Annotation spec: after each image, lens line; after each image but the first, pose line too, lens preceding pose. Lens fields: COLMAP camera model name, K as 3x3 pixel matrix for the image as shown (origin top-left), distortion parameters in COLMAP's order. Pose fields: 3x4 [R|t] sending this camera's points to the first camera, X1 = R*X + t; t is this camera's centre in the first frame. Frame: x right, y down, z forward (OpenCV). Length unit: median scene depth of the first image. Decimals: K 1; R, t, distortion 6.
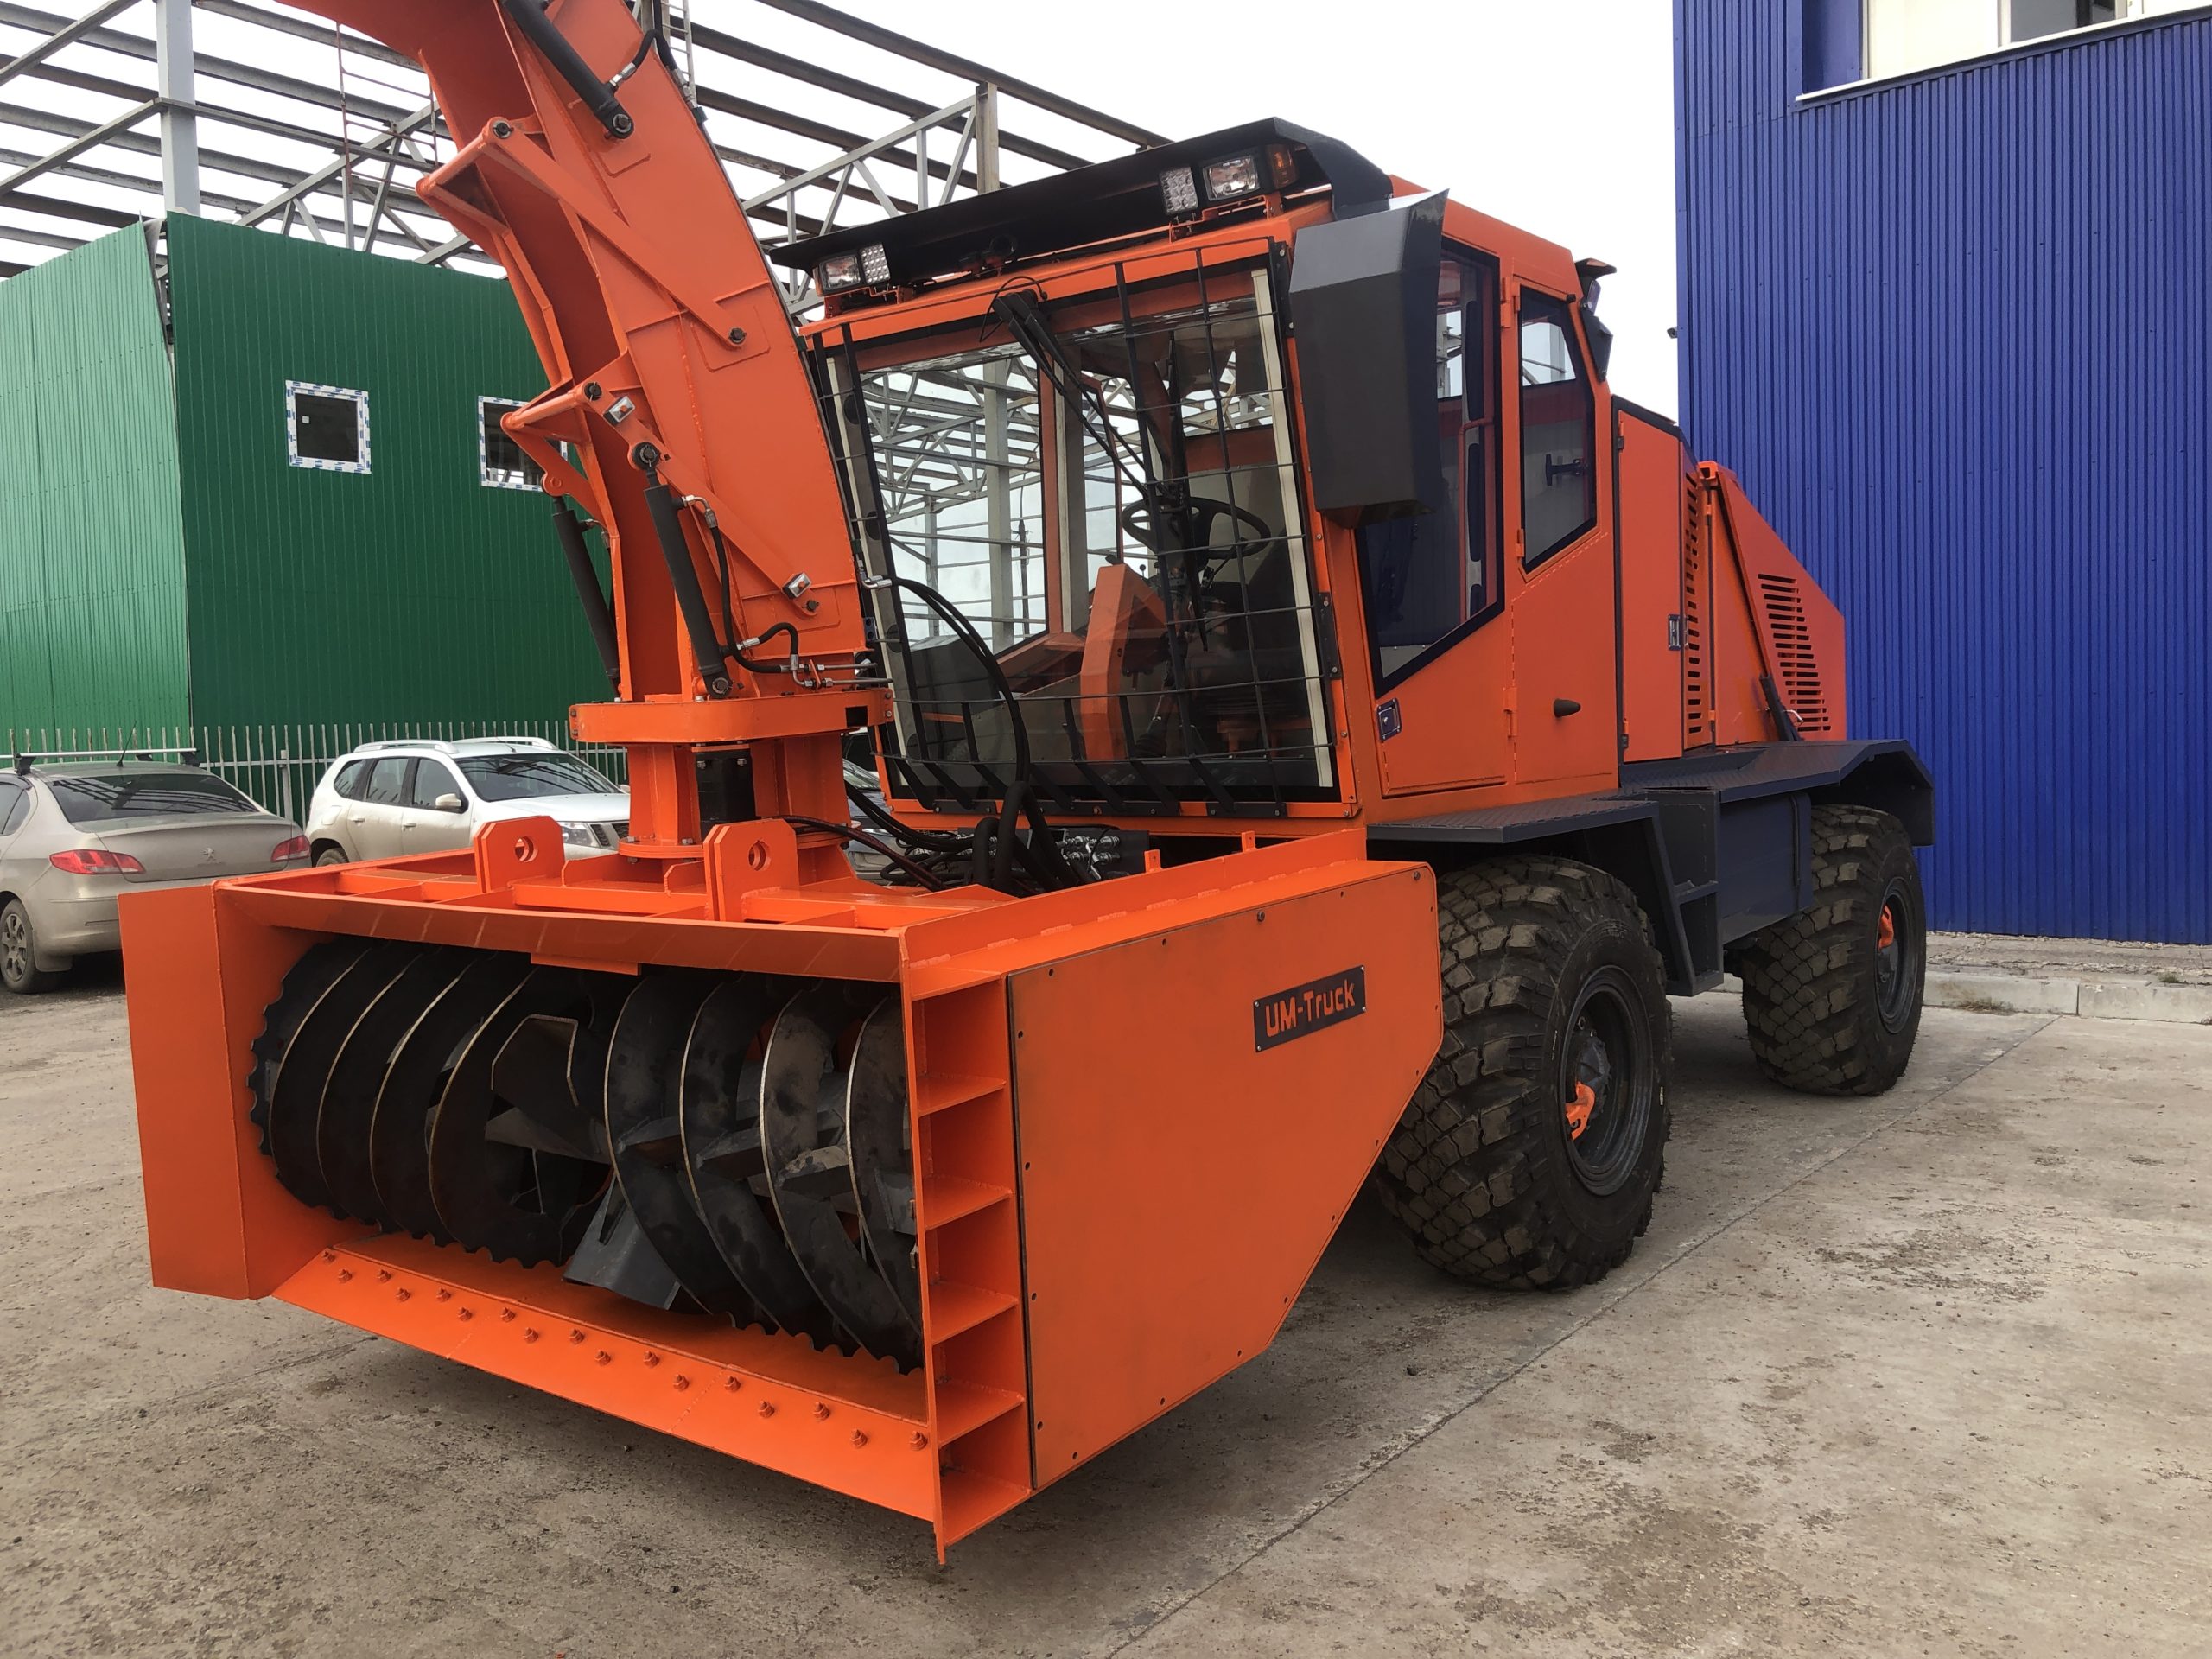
lens RADIAL K [[1788.3, 0, 1100.1], [0, 1788.3, 828.4], [0, 0, 1]] dist [0.027218, -0.015607]
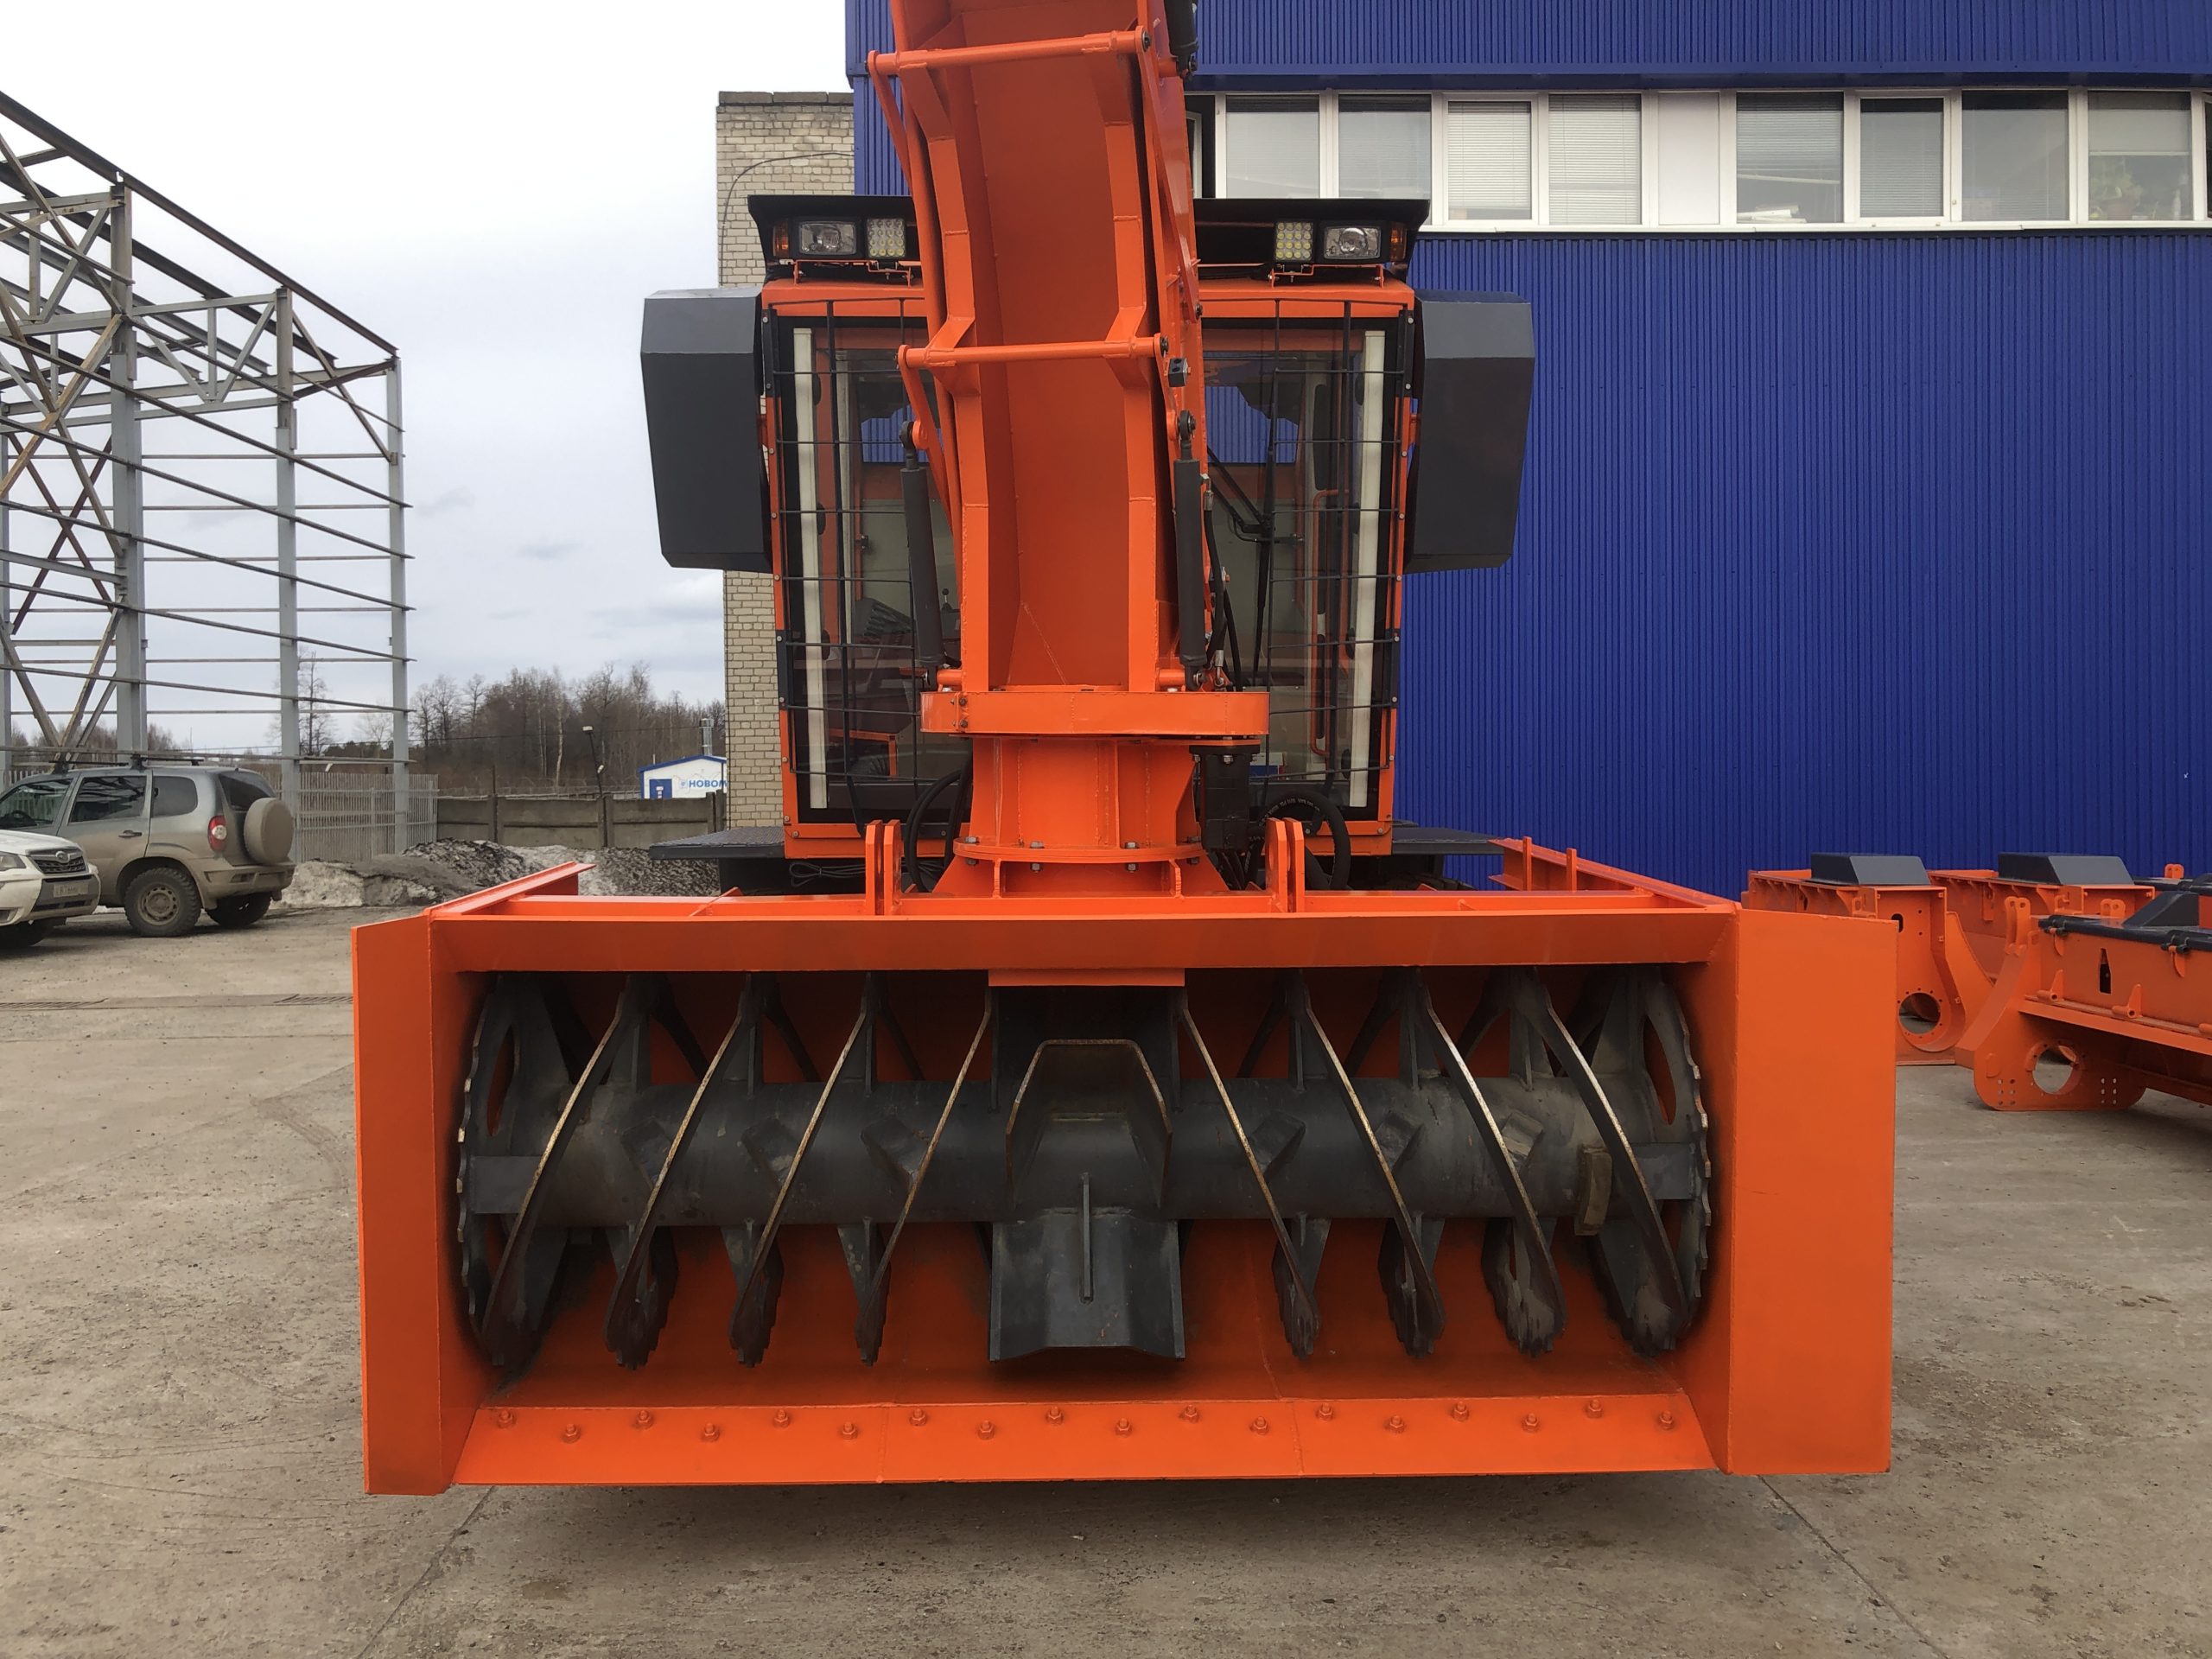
lens RADIAL K [[1788.3, 0, 1105.3], [0, 1788.3, 824.3], [0, 0, 1]] dist [0.027218, -0.015607]
pose [[0.780169, 0.007242, 0.625527, -0.817181], [0.021159, 0.999055, -0.037957, 0.031383], [-0.625211, 0.042848, 0.779279, 0.298136]]
